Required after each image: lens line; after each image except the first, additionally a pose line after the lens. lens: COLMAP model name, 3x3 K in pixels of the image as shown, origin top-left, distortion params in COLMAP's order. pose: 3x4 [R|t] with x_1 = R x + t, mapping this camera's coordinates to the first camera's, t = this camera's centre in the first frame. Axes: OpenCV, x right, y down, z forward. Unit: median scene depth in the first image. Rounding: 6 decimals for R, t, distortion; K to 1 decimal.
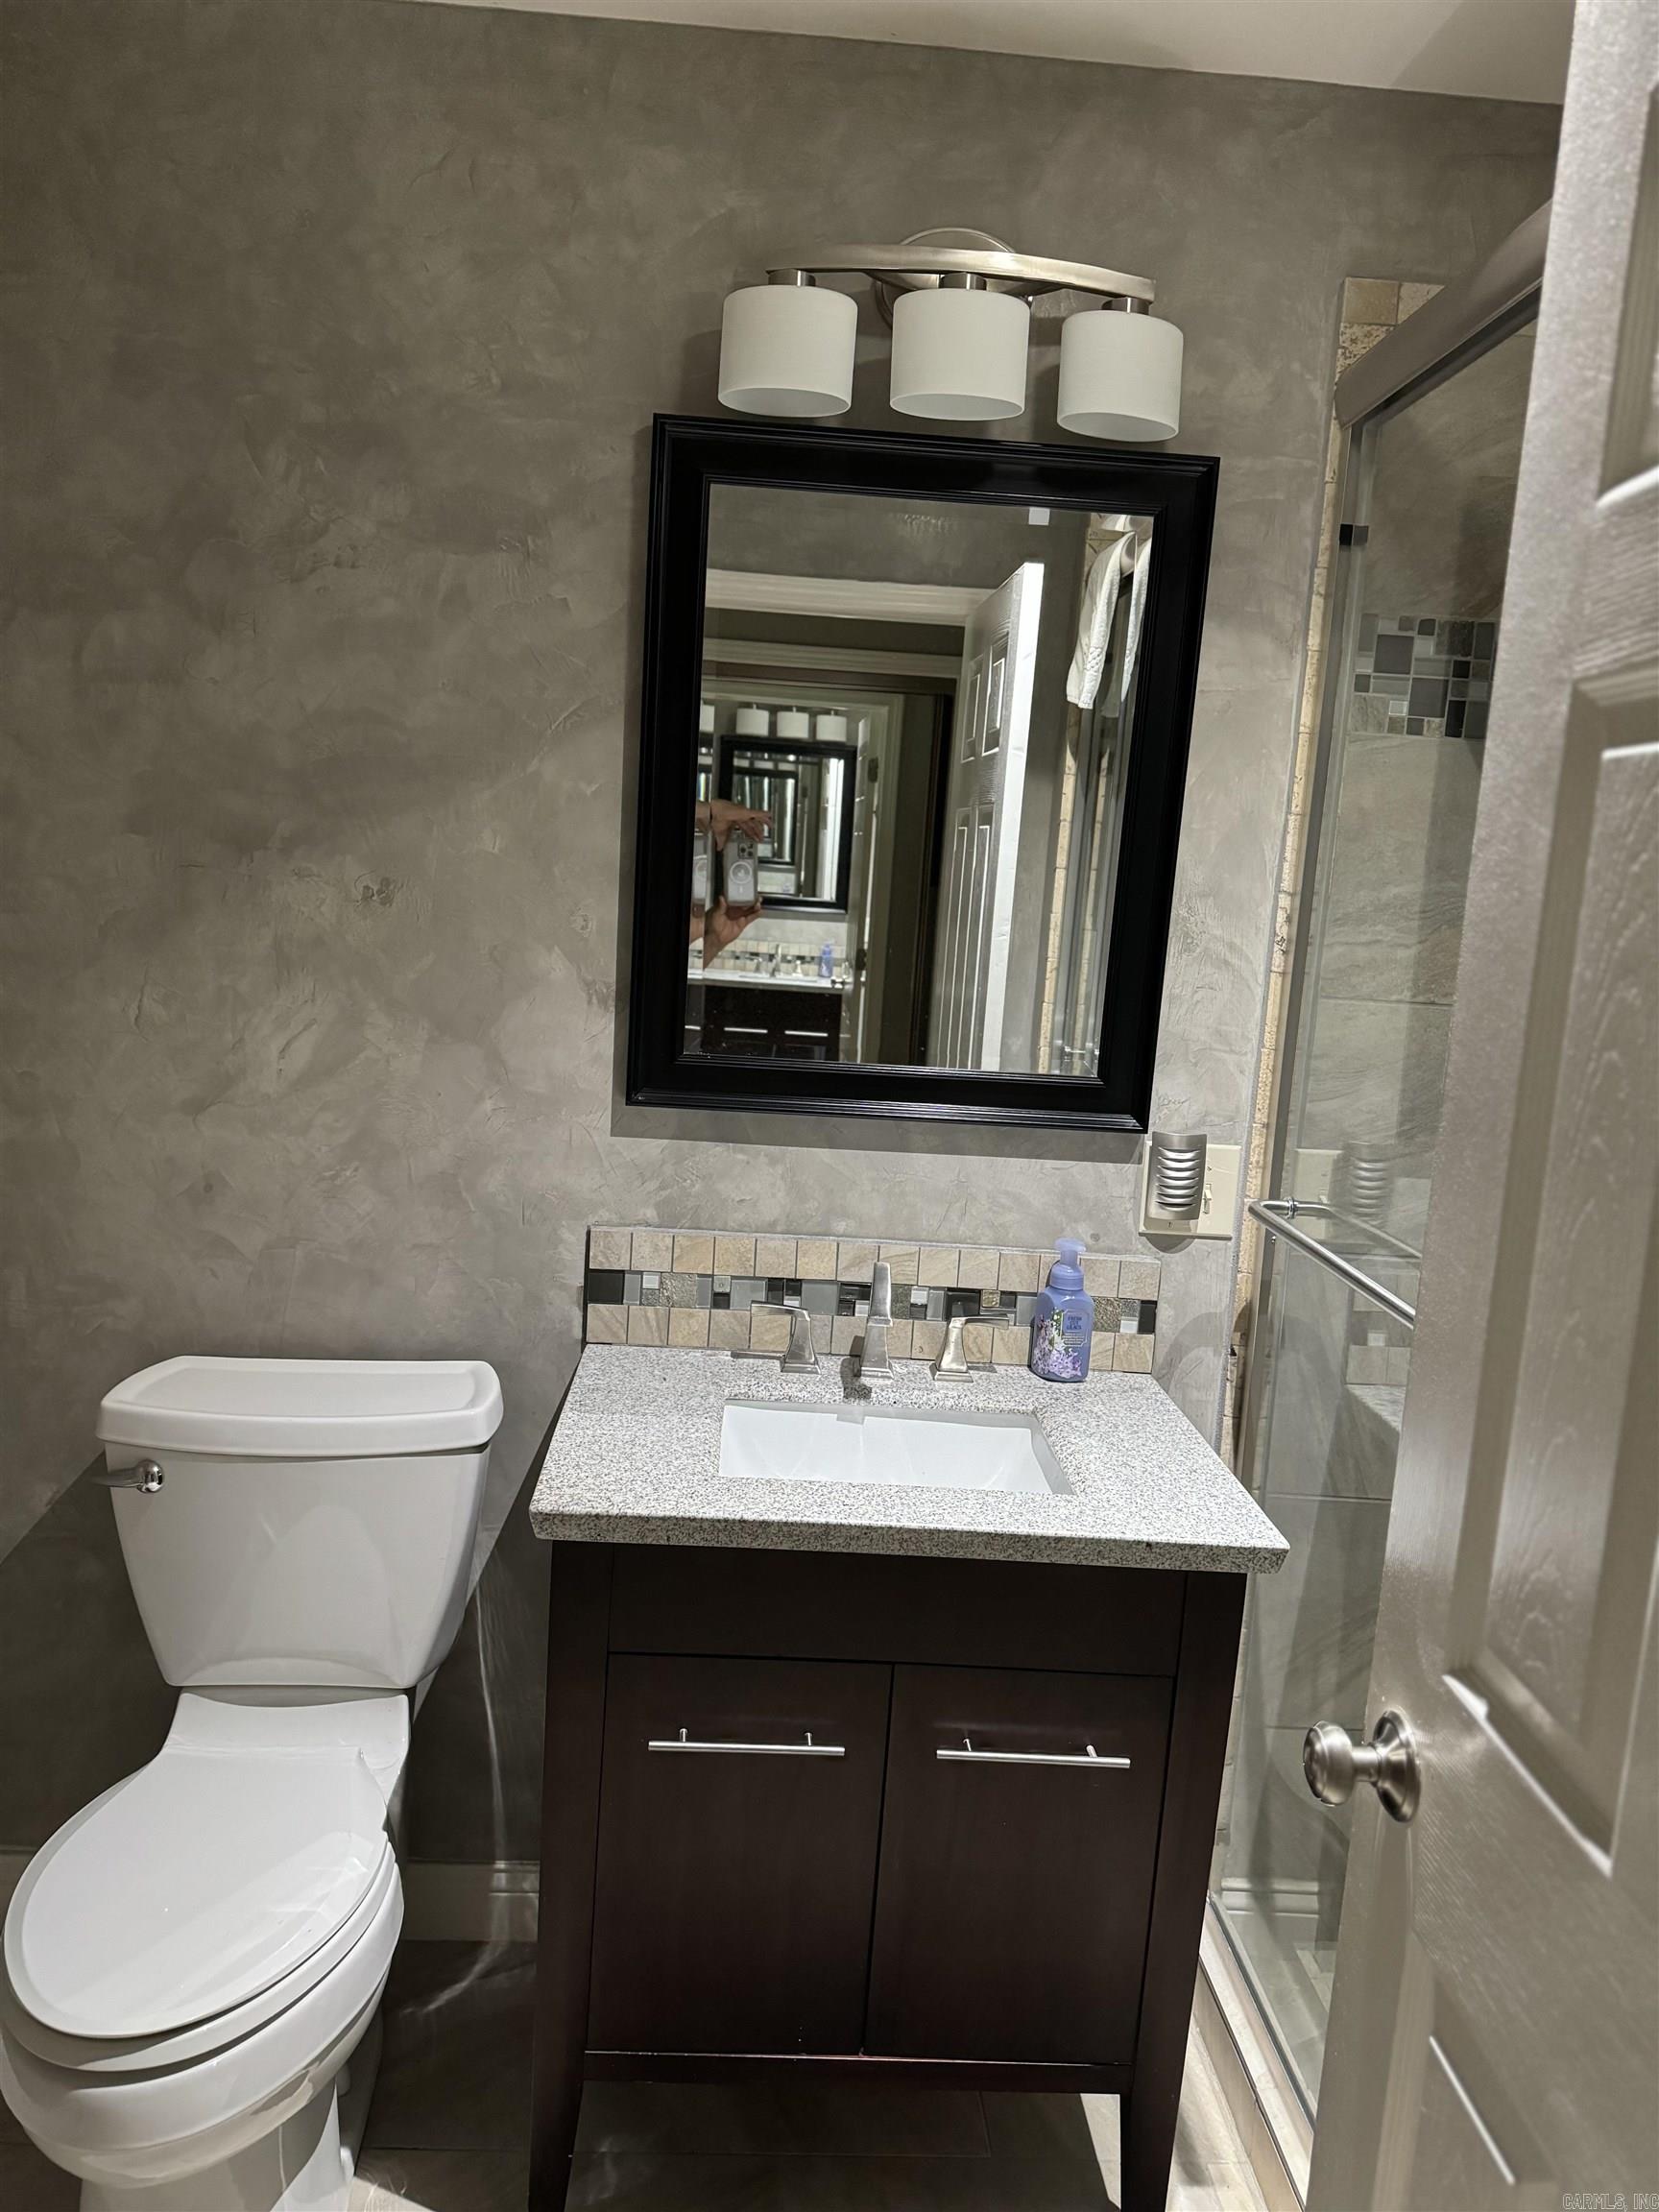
lens RADIAL K [[1554.5, 0, 825.3], [0, 1554.5, 1106.1], [0, 0, 1]] dist [0.007584, -0.014439]
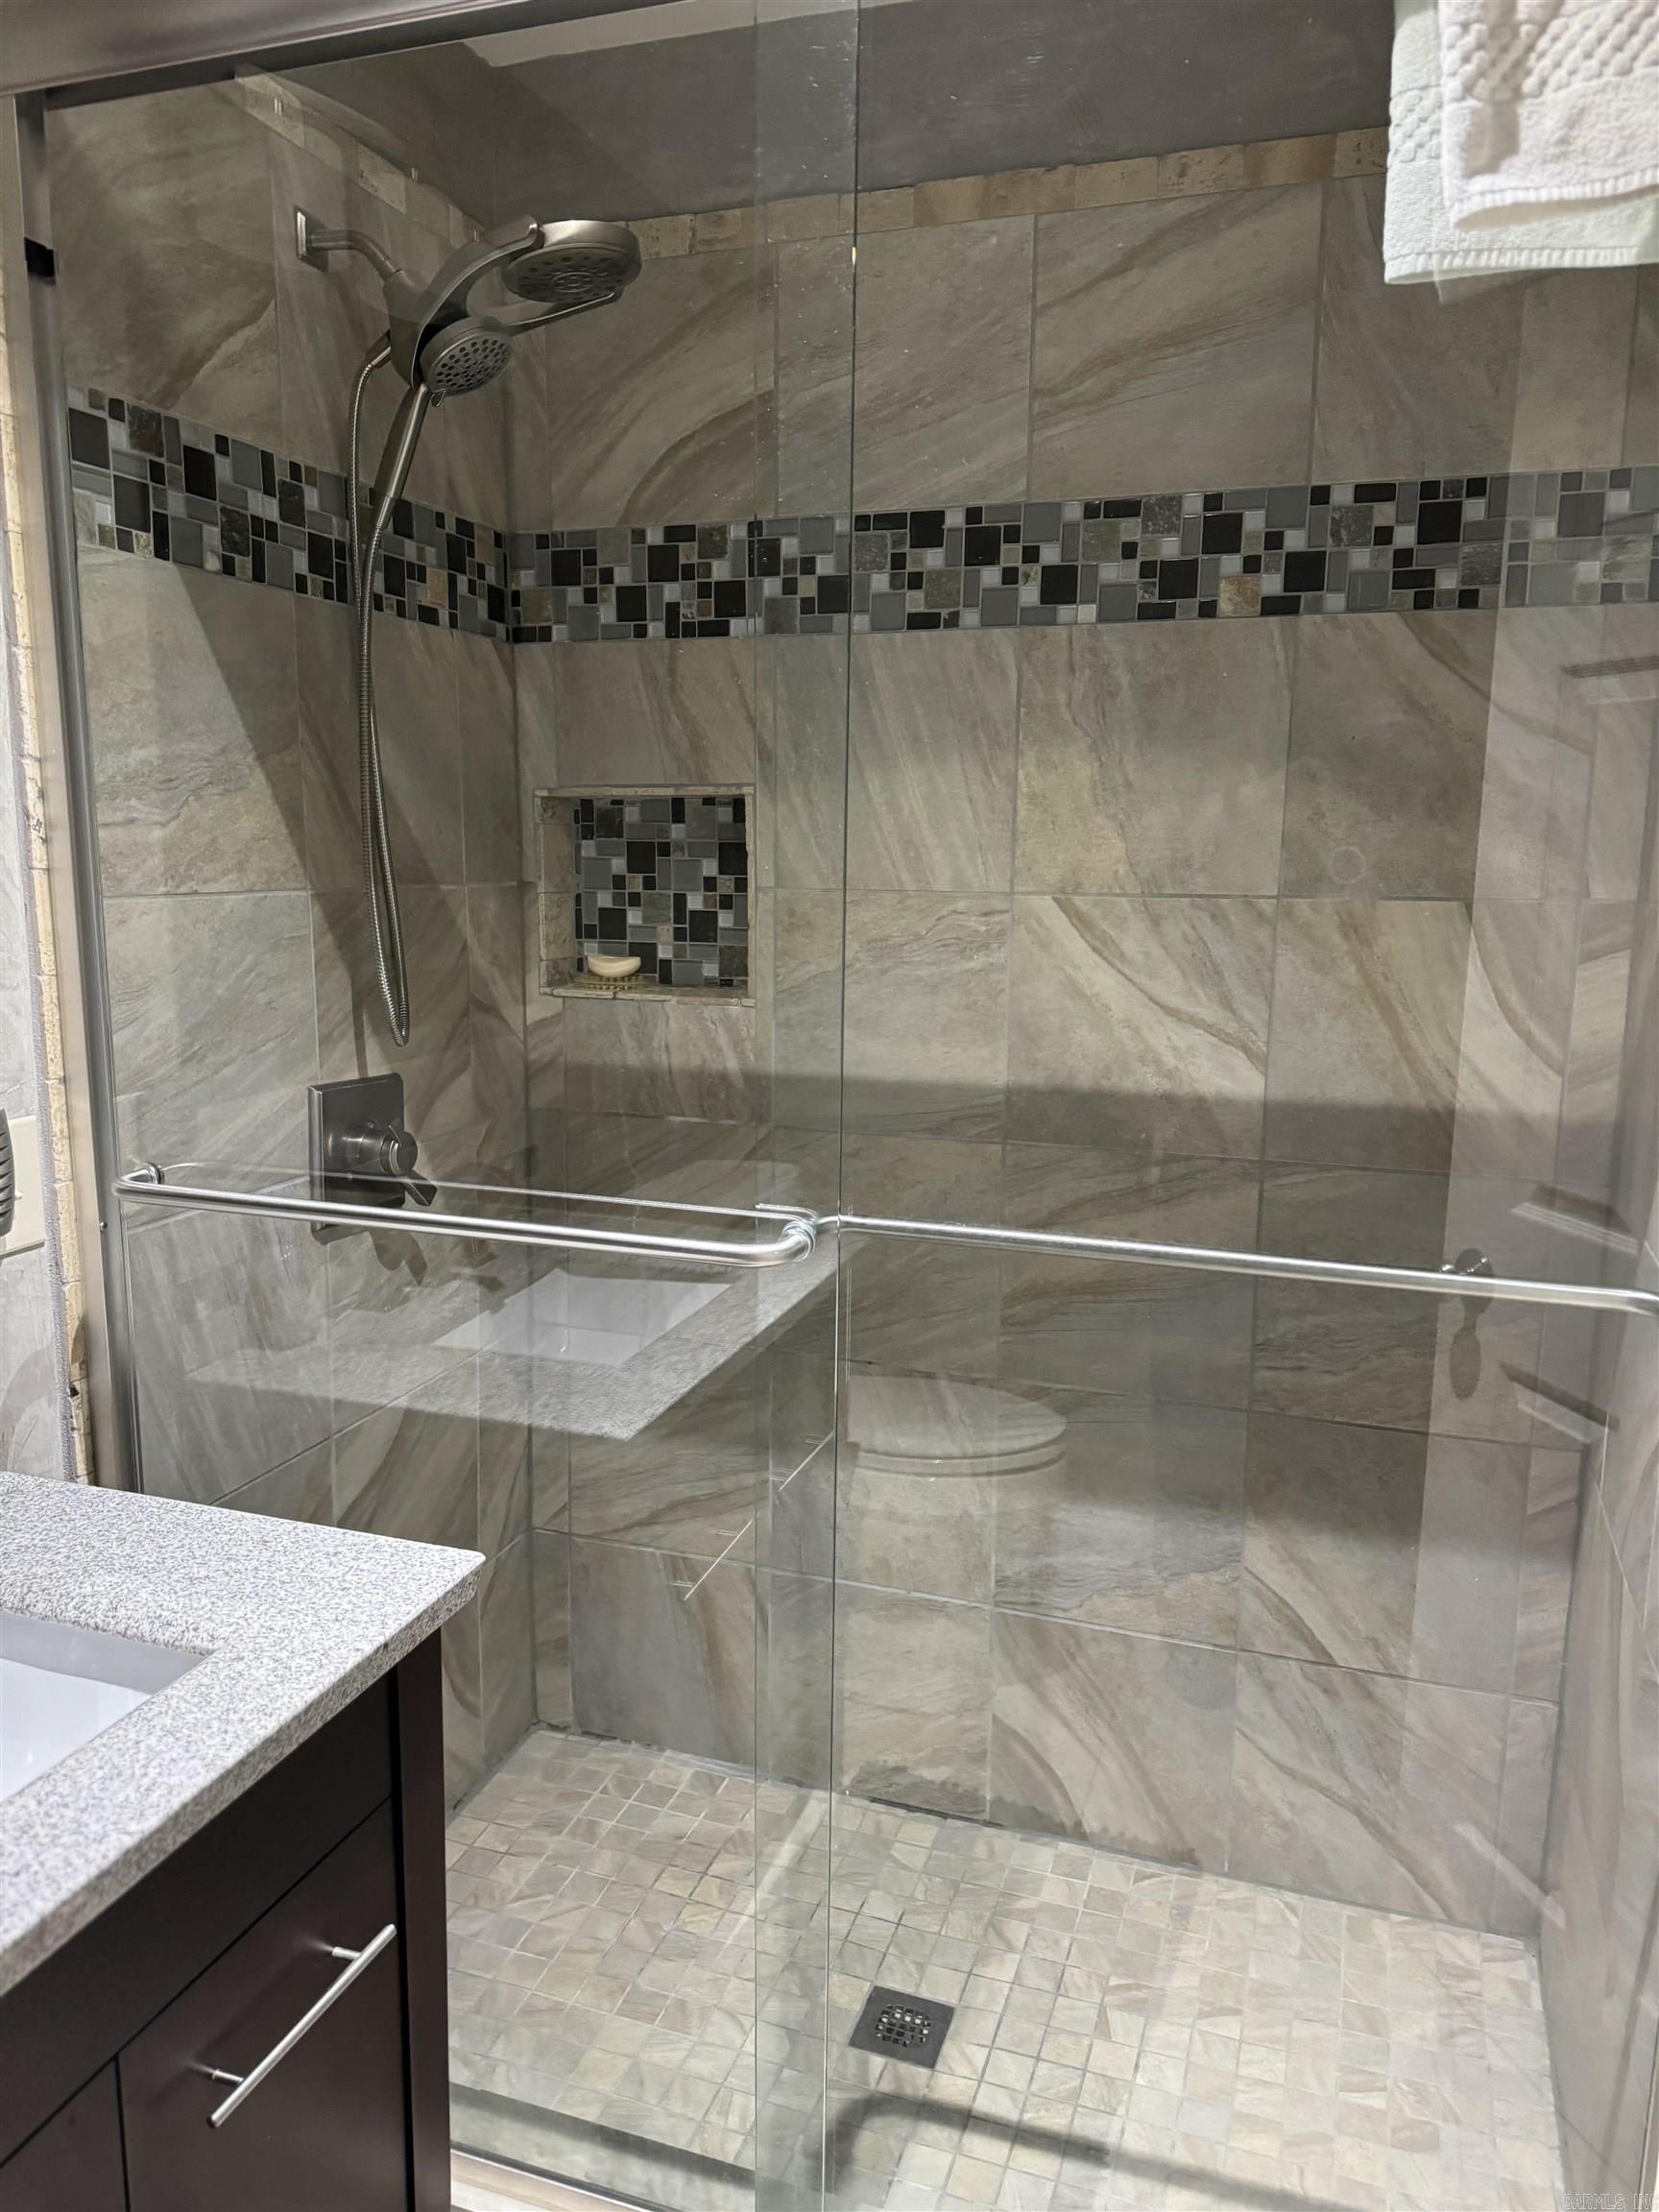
lens RADIAL K [[1554.5, 0, 827.6], [0, 1554.5, 1104.3], [0, 0, 1]] dist [0.007584, -0.014439]
pose [[0.375400, -0.214020, 0.901815, -0.250867], [0.156513, 0.973641, 0.165914, -0.042442], [-0.913553, 0.078861, 0.399002, 0.386048]]
